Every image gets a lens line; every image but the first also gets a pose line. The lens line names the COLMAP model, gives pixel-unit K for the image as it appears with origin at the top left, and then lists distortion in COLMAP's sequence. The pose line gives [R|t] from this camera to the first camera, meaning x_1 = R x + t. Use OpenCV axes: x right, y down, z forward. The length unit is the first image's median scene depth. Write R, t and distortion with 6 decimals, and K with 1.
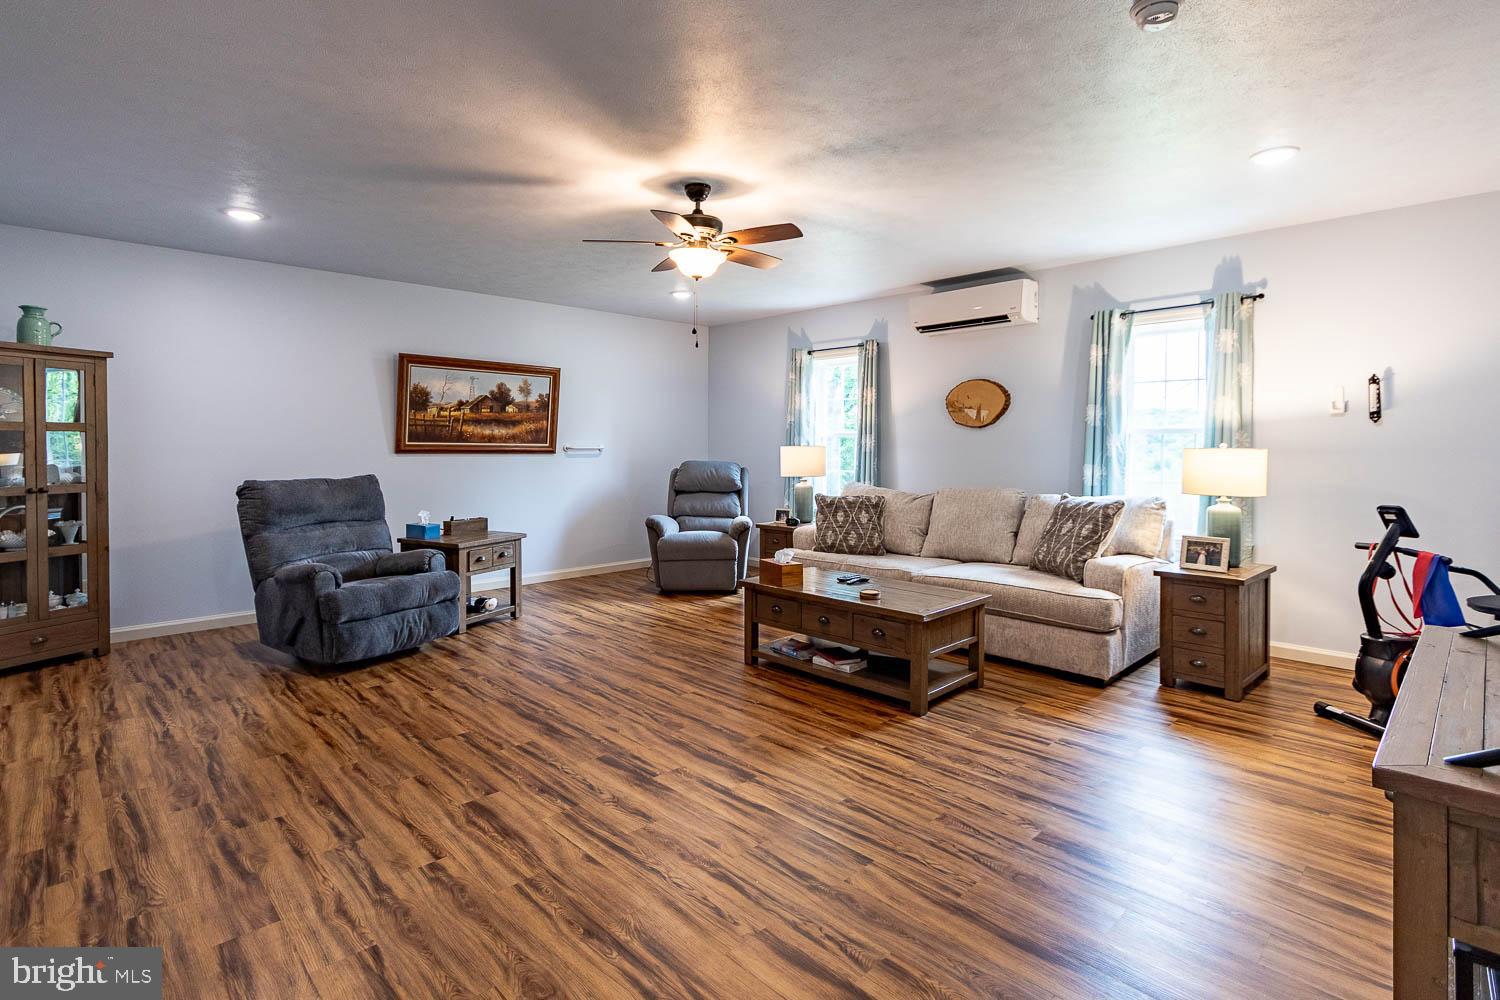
lens RADIAL K [[746.6, 0, 773.3], [0, 746.6, 451.3], [0, 0, 1]] dist [0.000138, 0.000310]
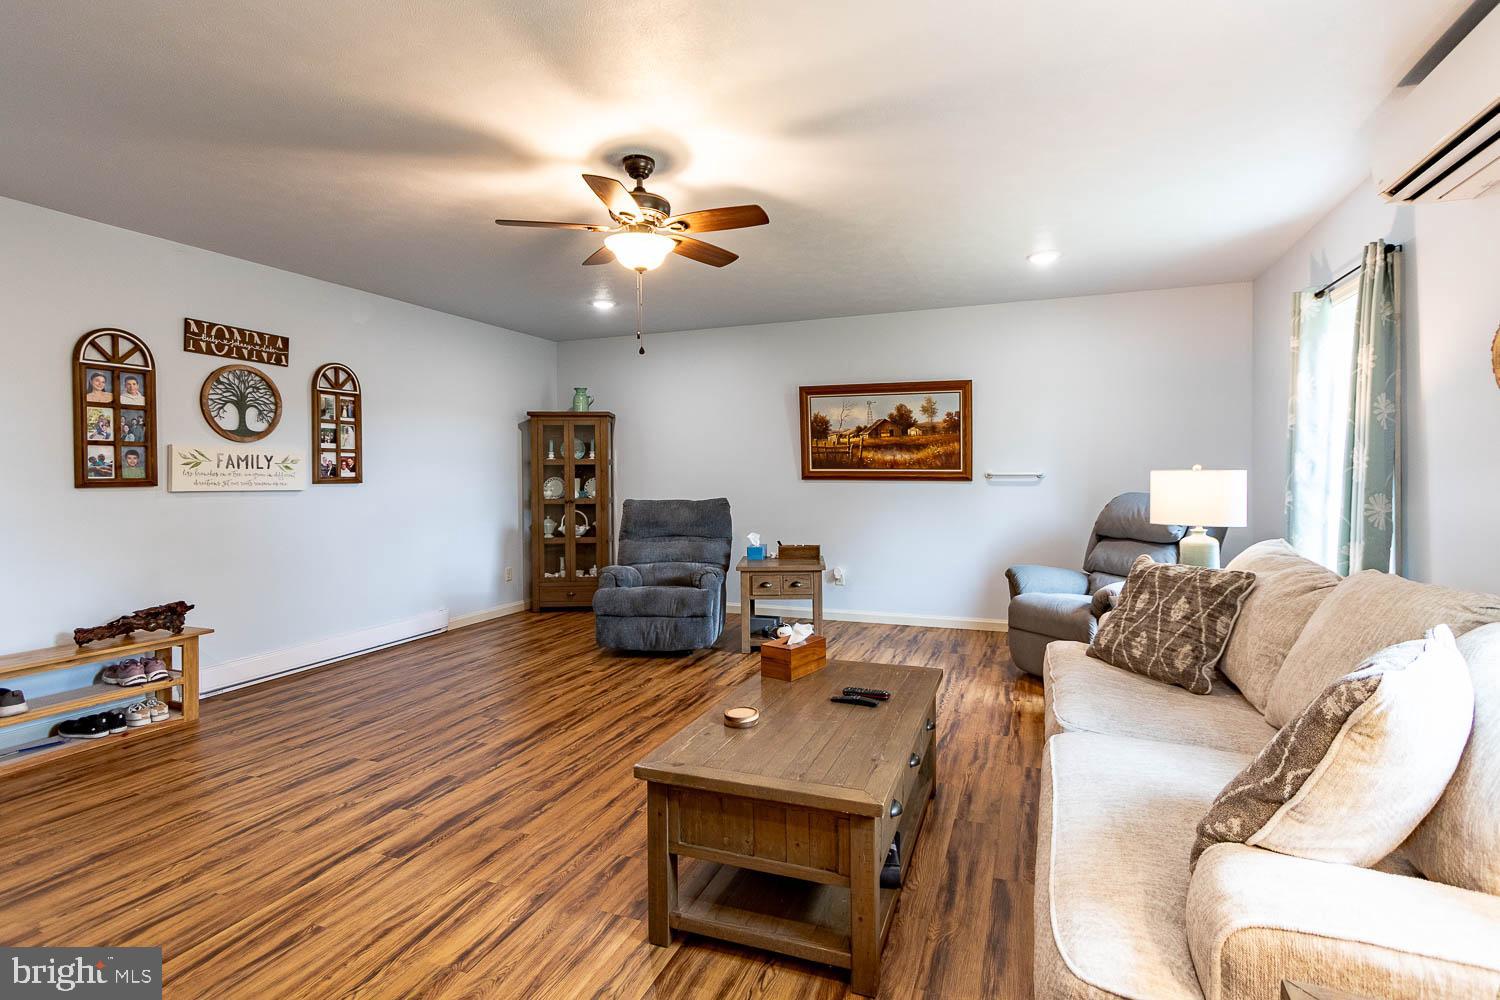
lens RADIAL K [[738.6, 0, 747.1], [0, 738.6, 477.4], [0, 0, 1]] dist [-0.001484, -0.000440]
pose [[0.391367, 0.002888, -0.920230, 0.699899], [-0.000549, 0.999996, 0.002905, -0.005155], [0.920234, -0.000631, 0.391367, 0.789950]]
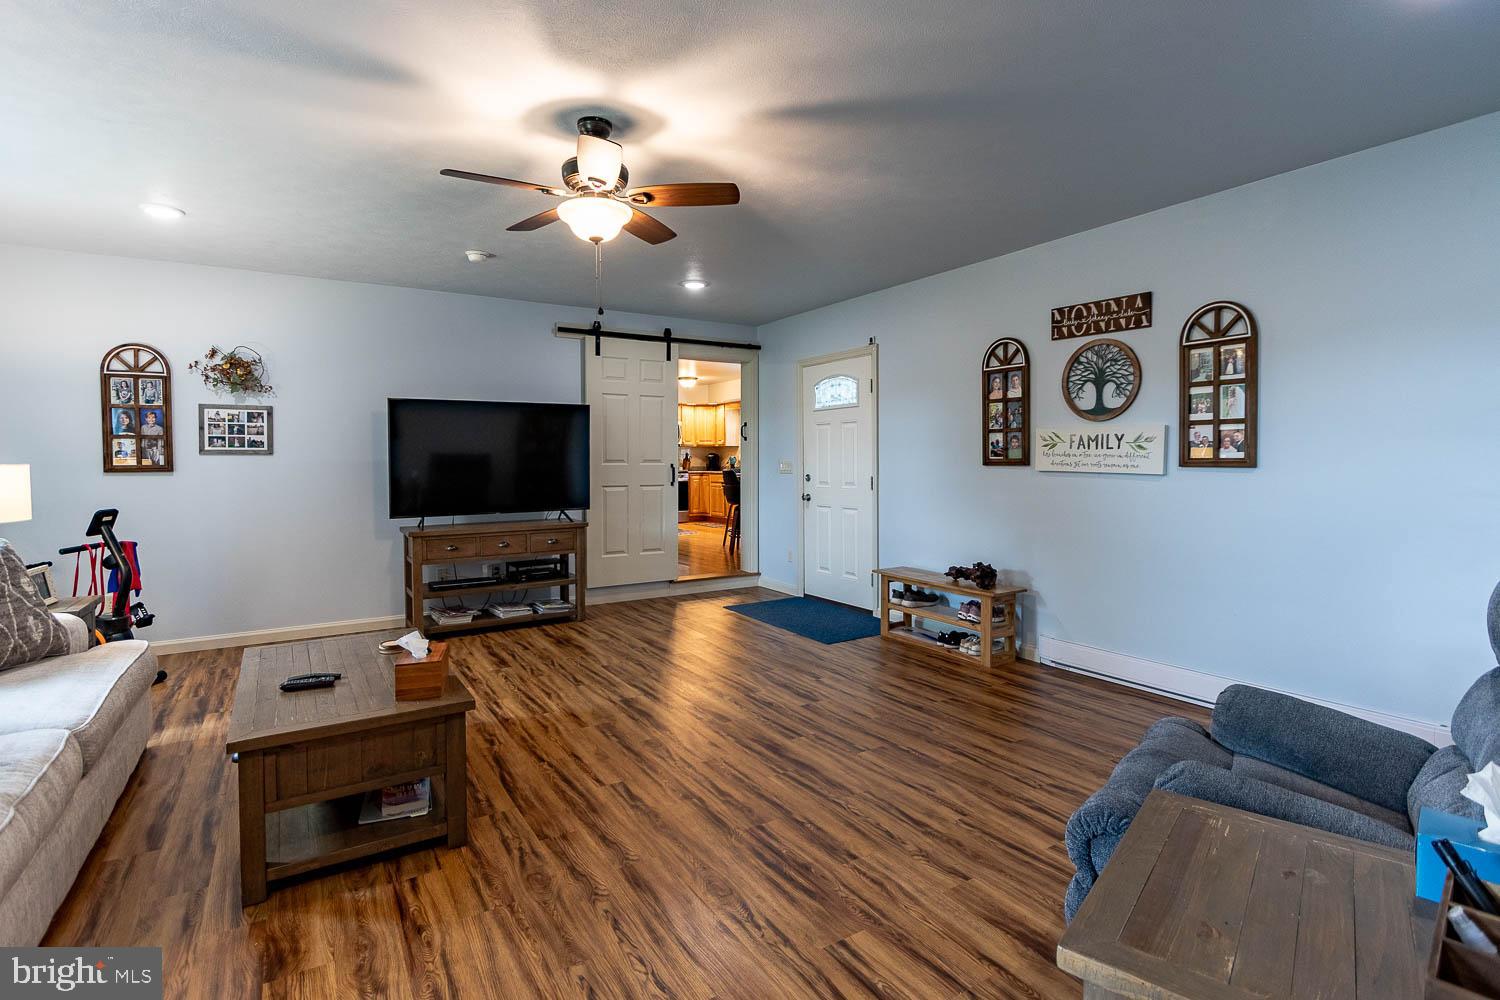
lens RADIAL K [[738.6, 0, 747.1], [0, 738.6, 477.4], [0, 0, 1]] dist [-0.001484, -0.000440]
pose [[-0.971943, -0.001302, 0.235211, -0.433415], [0.006587, 0.999442, 0.032752, -0.012386], [-0.235122, 0.033383, -0.971392, 1.713902]]
